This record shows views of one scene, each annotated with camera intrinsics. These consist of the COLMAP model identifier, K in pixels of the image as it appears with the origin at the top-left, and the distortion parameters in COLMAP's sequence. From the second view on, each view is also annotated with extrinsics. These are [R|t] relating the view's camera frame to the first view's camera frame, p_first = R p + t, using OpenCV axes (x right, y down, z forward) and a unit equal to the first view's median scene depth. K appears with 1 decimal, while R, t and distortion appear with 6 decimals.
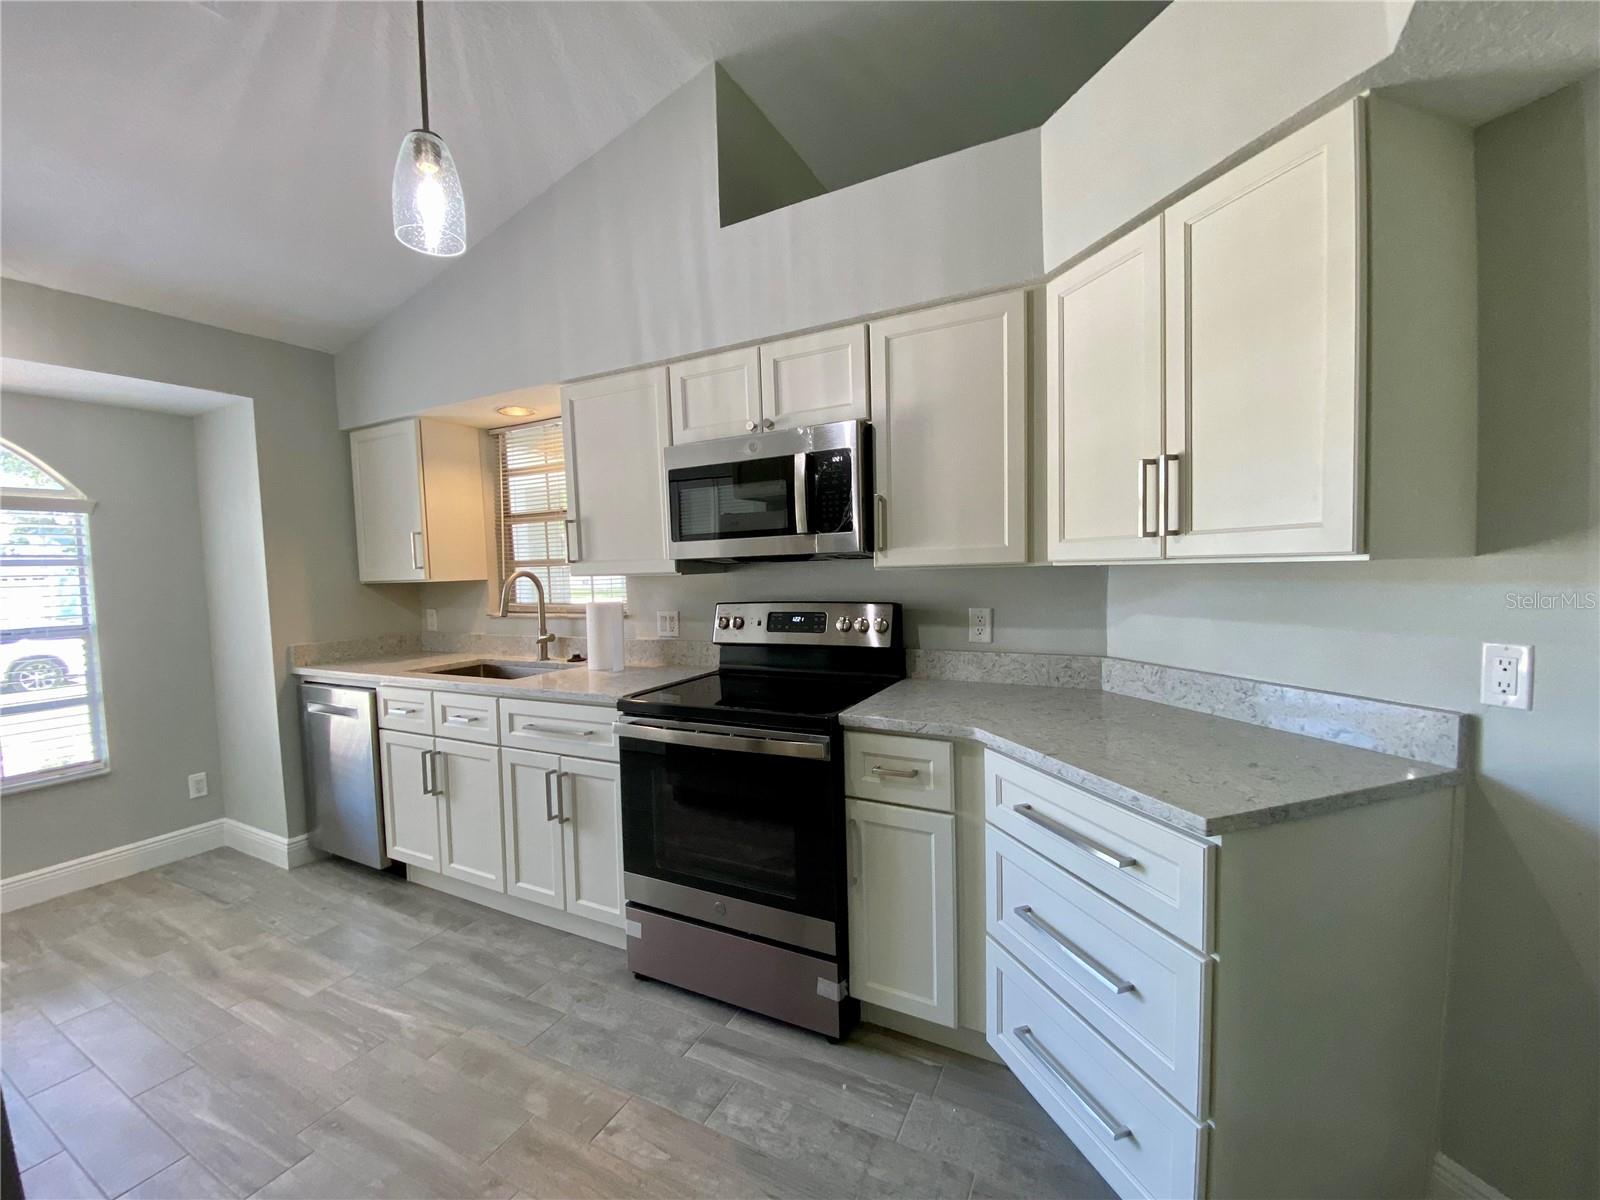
lens RADIAL K [[645.5, 0, 795.2], [0, 645.5, 599.3], [0, 0, 1]] dist [0.026759, -0.022727]
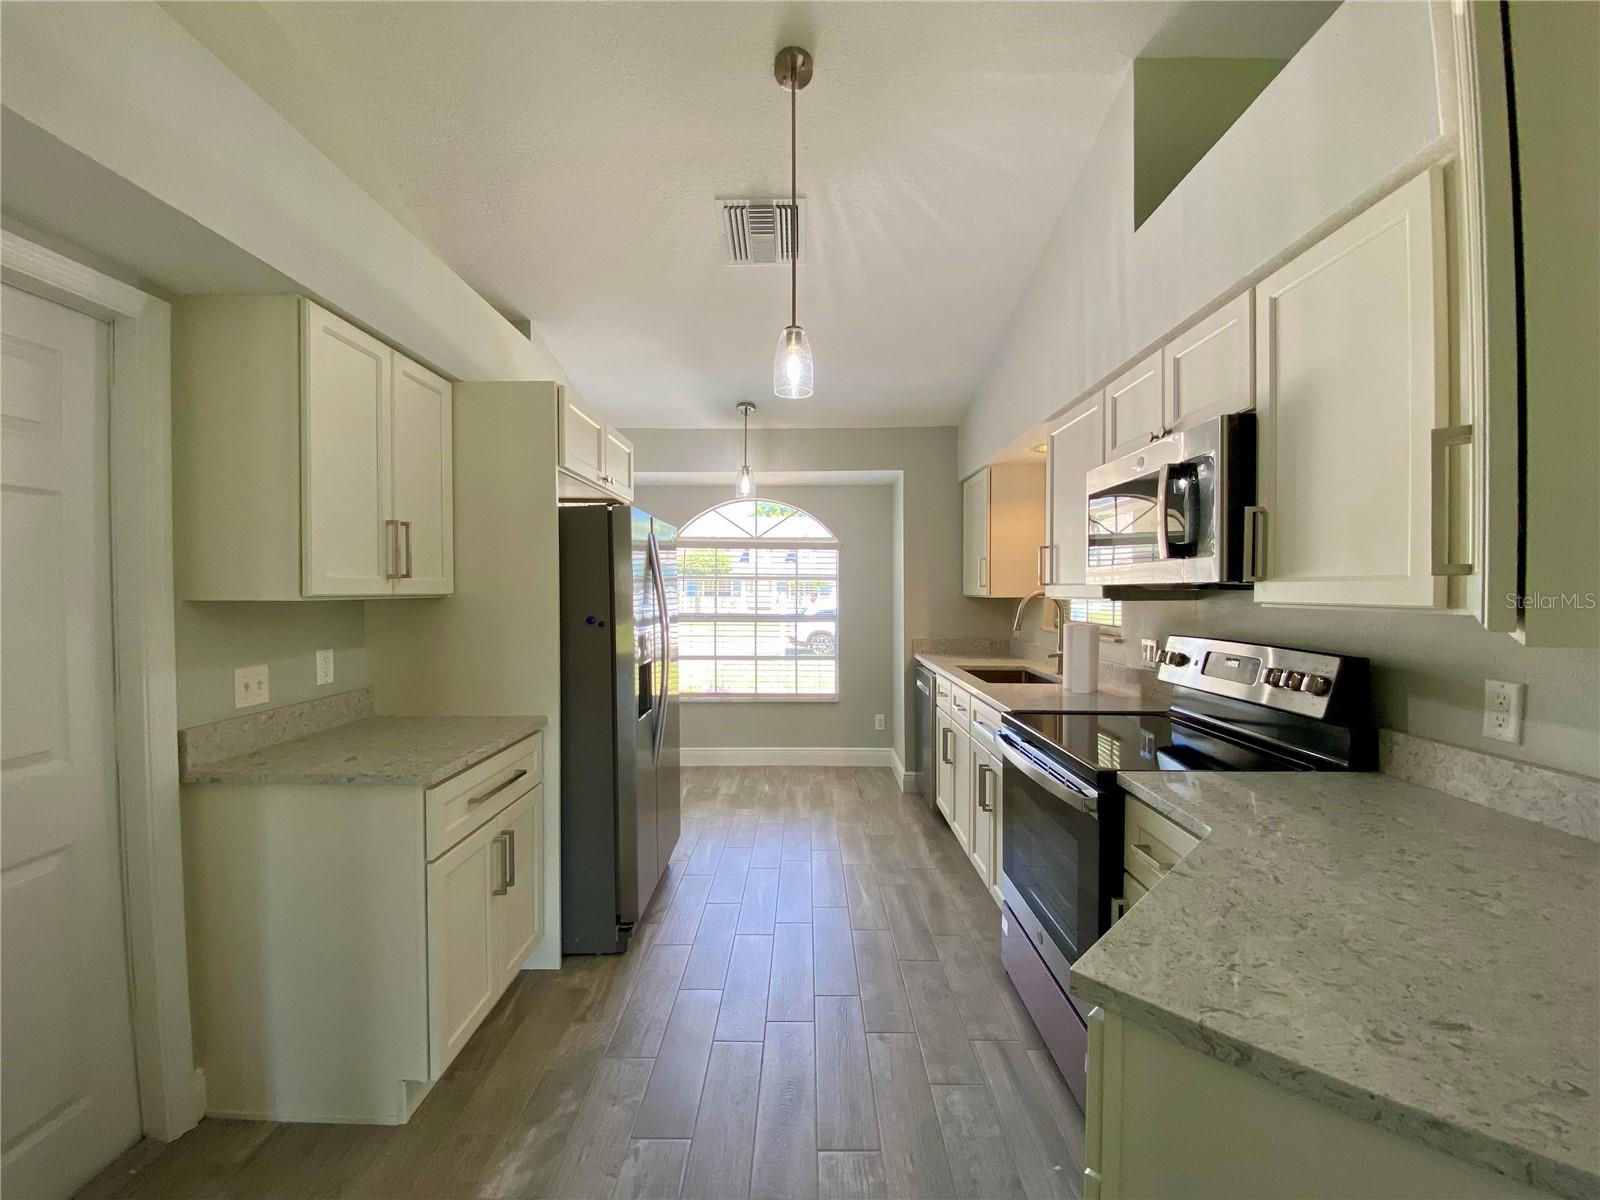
lens RADIAL K [[645.5, 0, 795.2], [0, 645.5, 599.3], [0, 0, 1]] dist [0.026759, -0.022727]
pose [[0.445443, 0.042165, -0.894317, 0.506255], [-0.057246, 0.998188, 0.018549, -0.033958], [0.893478, 0.042934, 0.447050, 0.165568]]
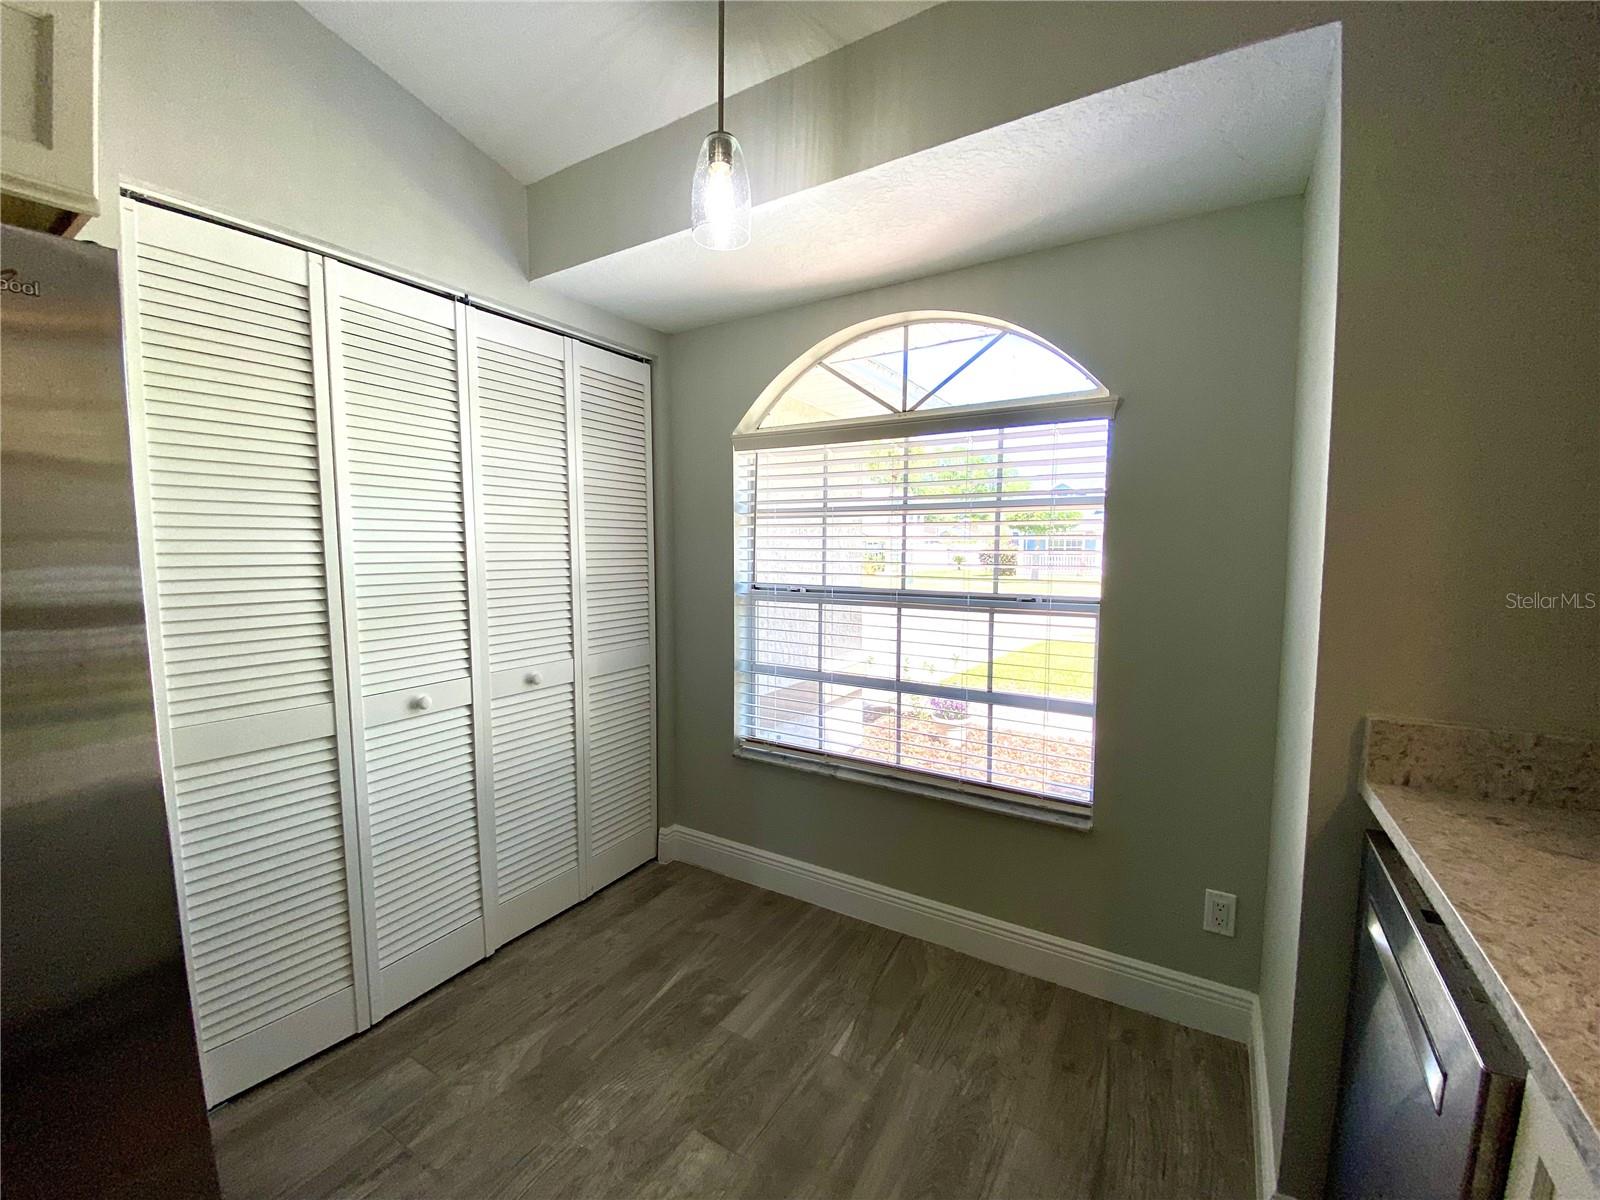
lens RADIAL K [[645.5, 0, 795.2], [0, 645.5, 599.3], [0, 0, 1]] dist [0.026759, -0.022727]
pose [[-0.083029, 0.113125, -0.990105, -0.546097], [-0.044711, 0.992113, 0.117104, -0.025793], [0.995544, 0.053992, -0.077317, 0.957070]]
